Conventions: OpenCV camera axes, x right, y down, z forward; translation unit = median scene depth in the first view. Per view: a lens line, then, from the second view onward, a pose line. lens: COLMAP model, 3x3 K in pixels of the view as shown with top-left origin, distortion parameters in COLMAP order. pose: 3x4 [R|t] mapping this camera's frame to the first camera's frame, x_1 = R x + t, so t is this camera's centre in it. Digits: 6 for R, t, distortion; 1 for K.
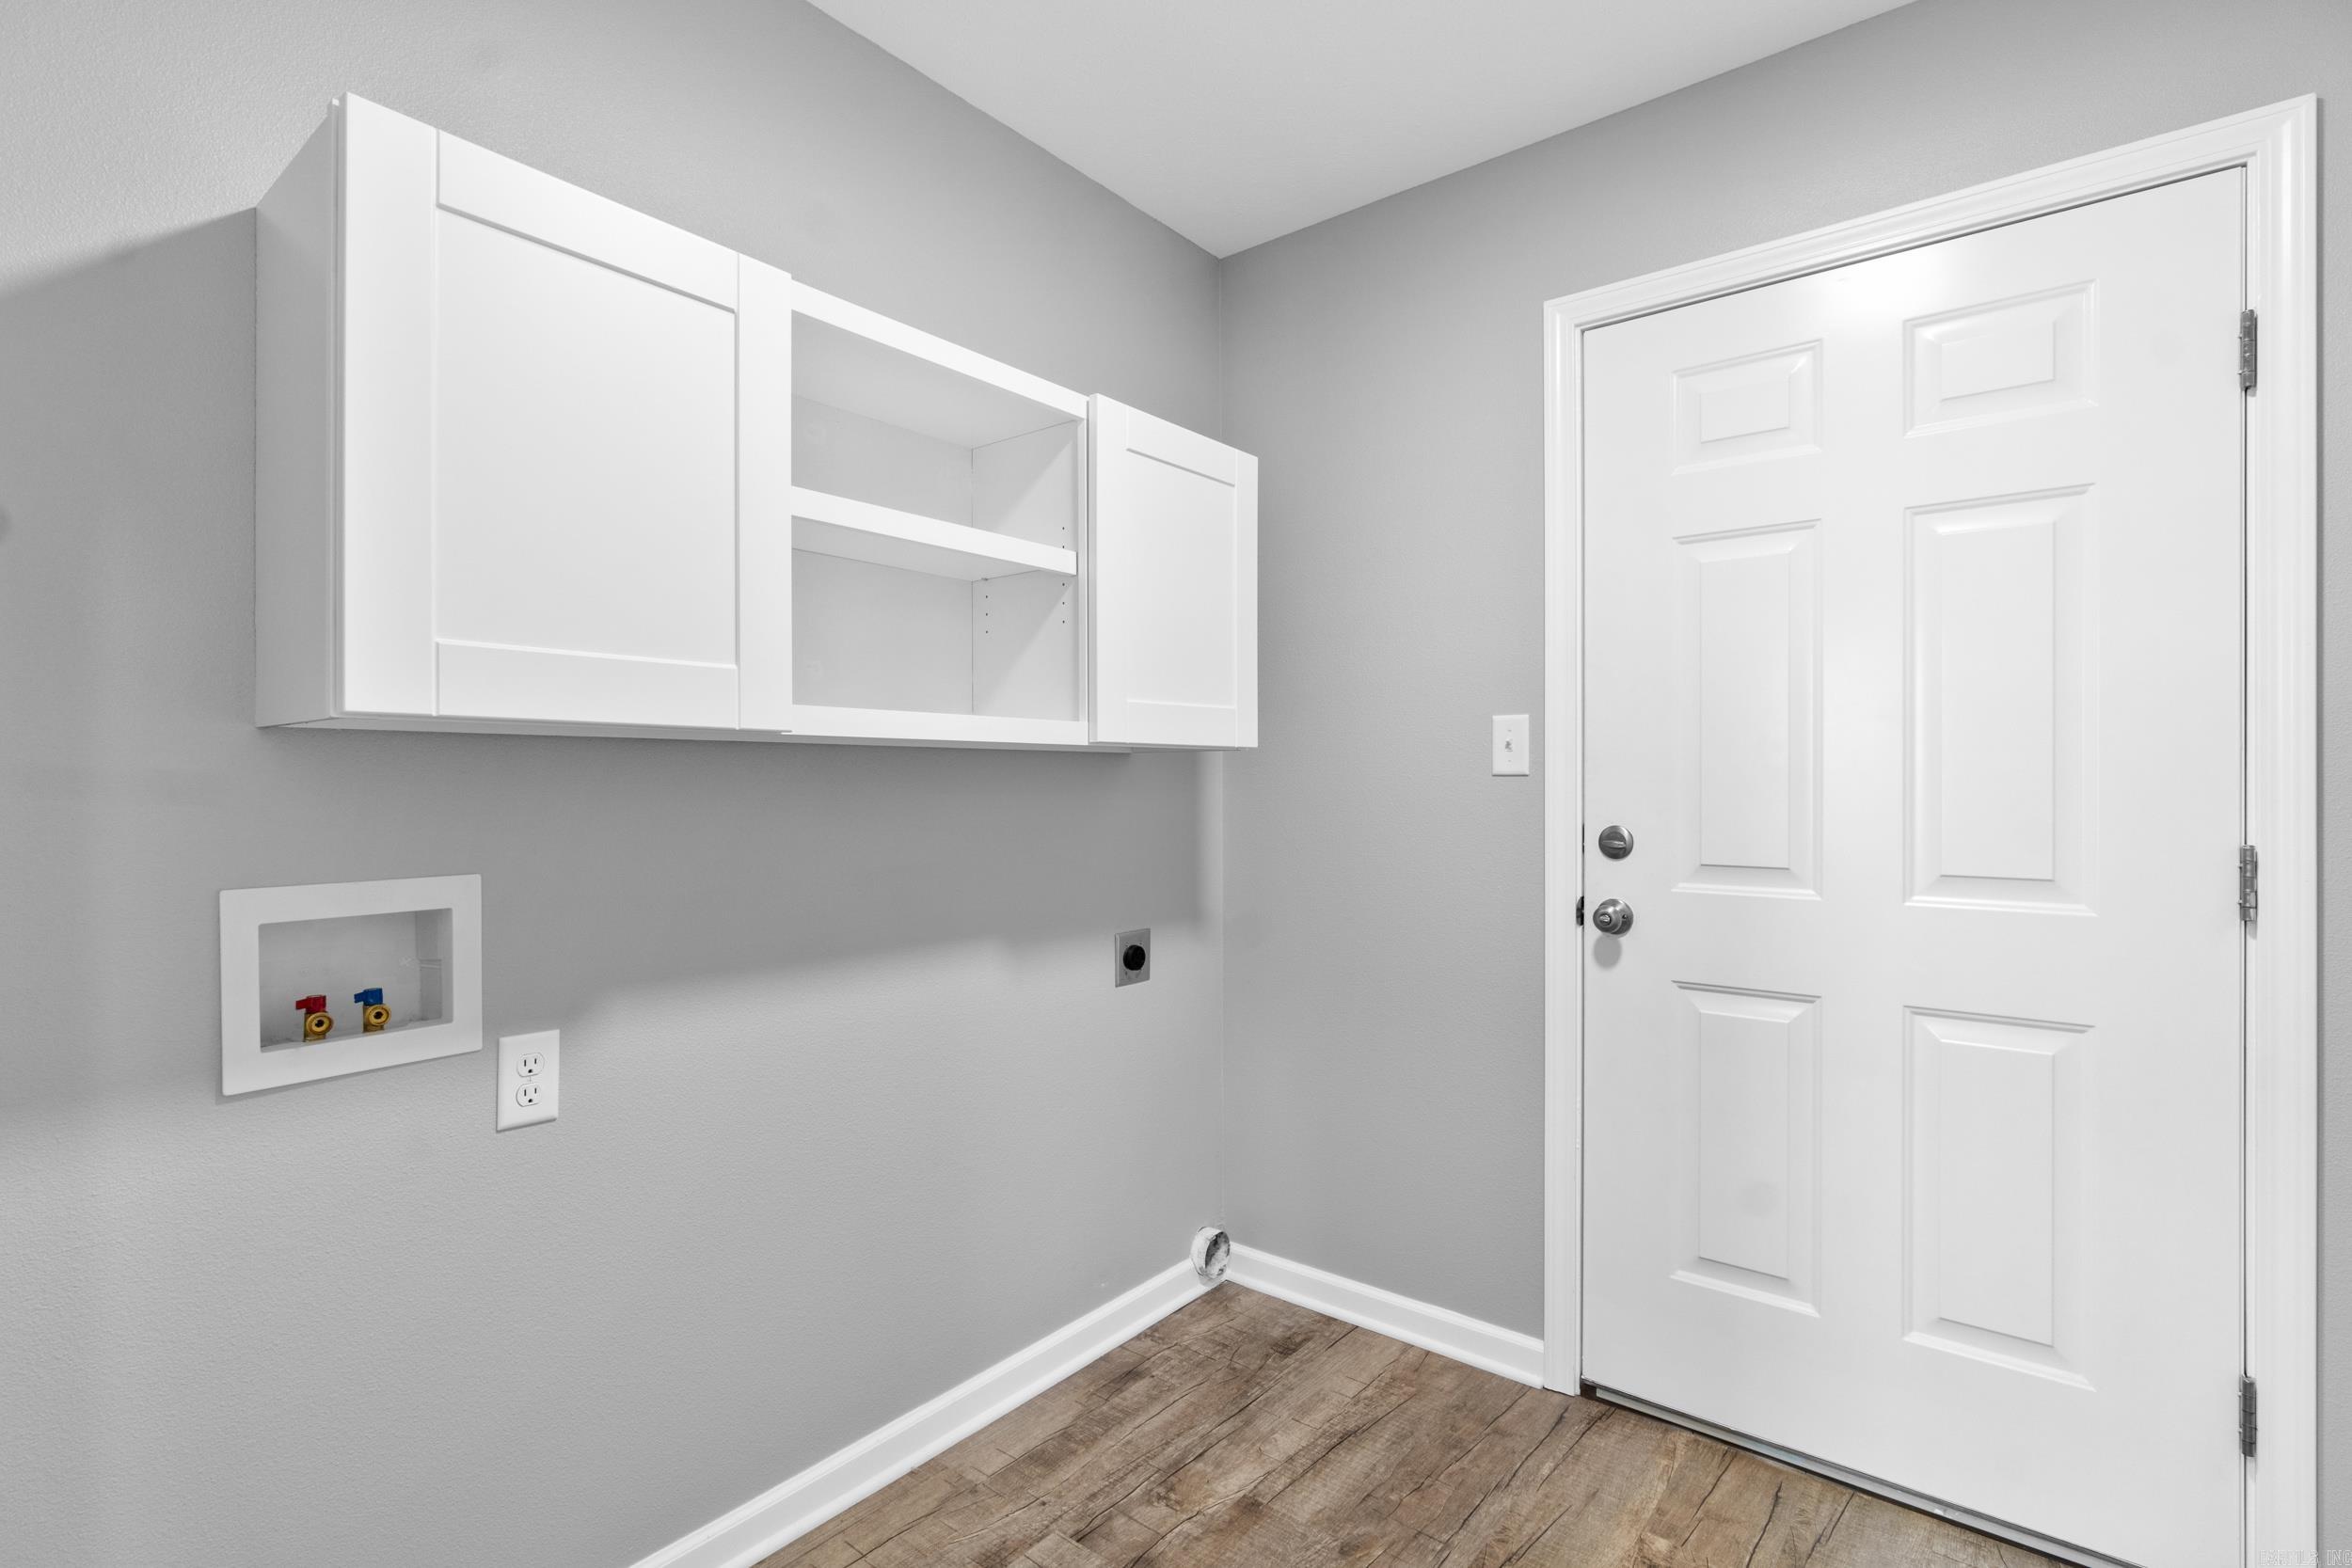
lens RADIAL K [[1151.7, 0, 1147.3], [0, 1151.7, 779.7], [0, 0, 1]] dist [-0.000775, 0.000604]
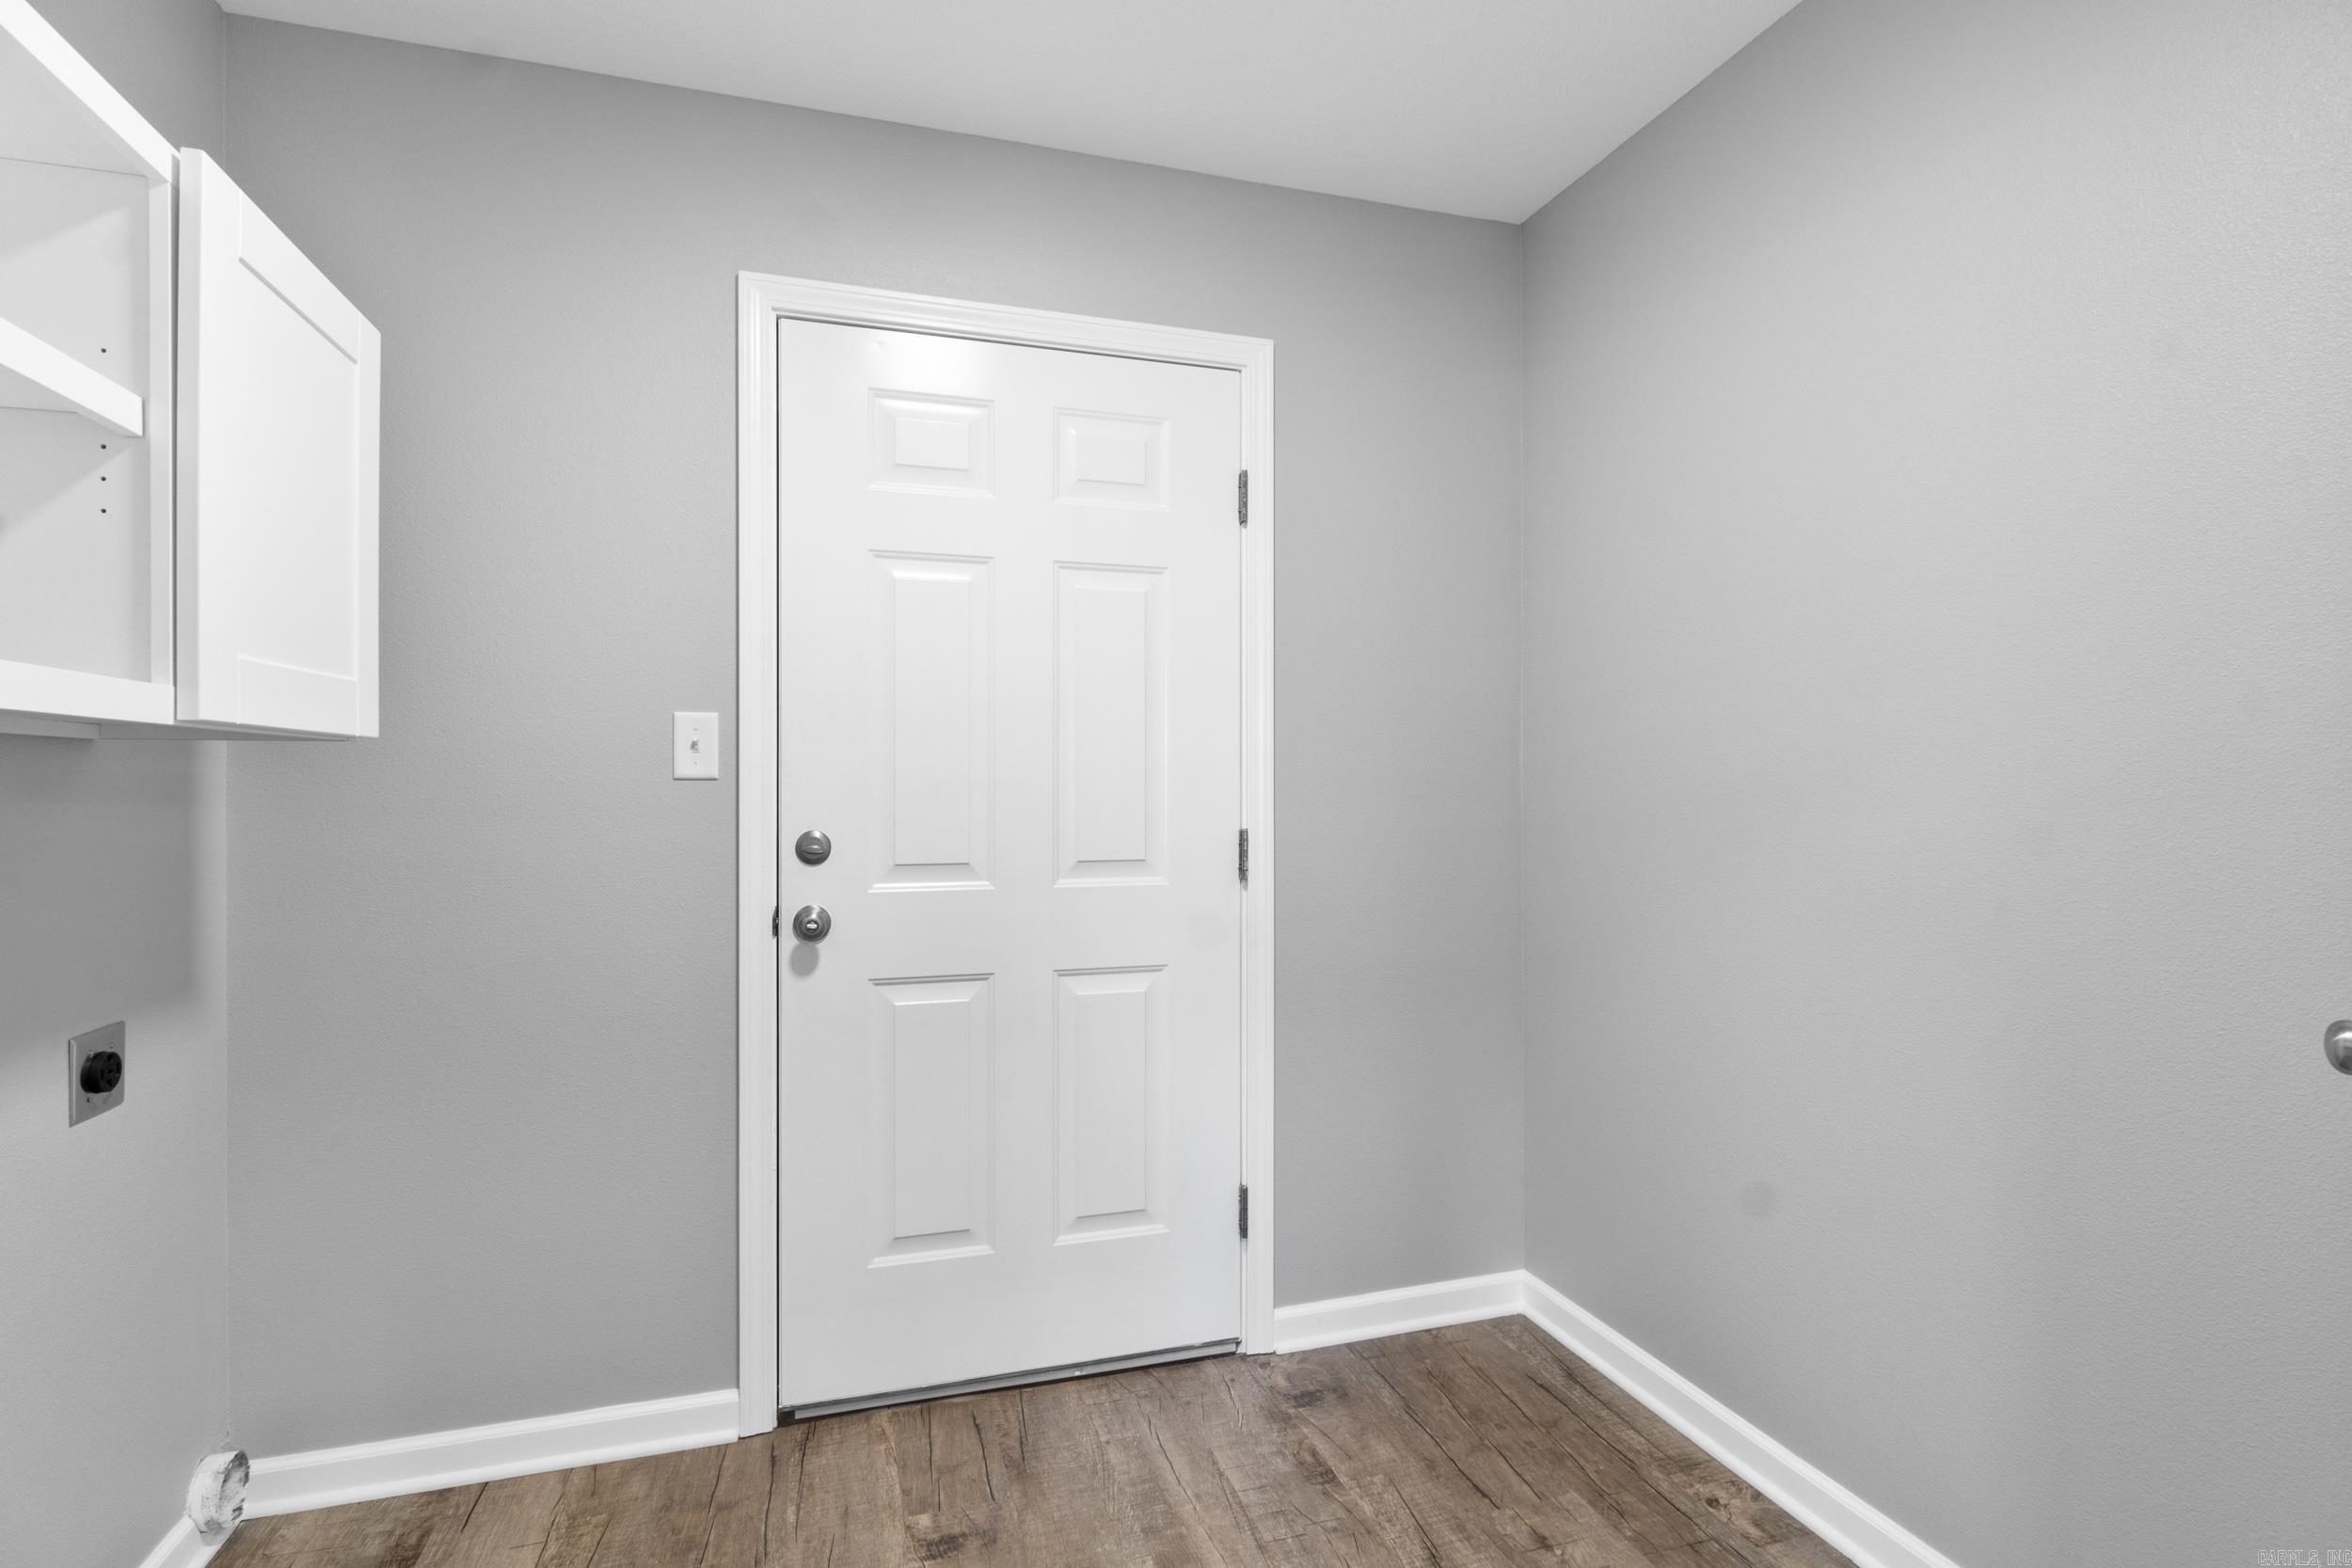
lens RADIAL K [[1134.9, 0, 1176.0], [0, 1134.9, 784.0], [0, 0, 1]] dist [-0.003667, -0.000278]
pose [[0.530517, 0.002365, 0.847671, -0.252092], [-0.001096, 0.999997, -0.002104, 0.001634], [-0.847673, 0.000188, 0.530518, 0.222389]]
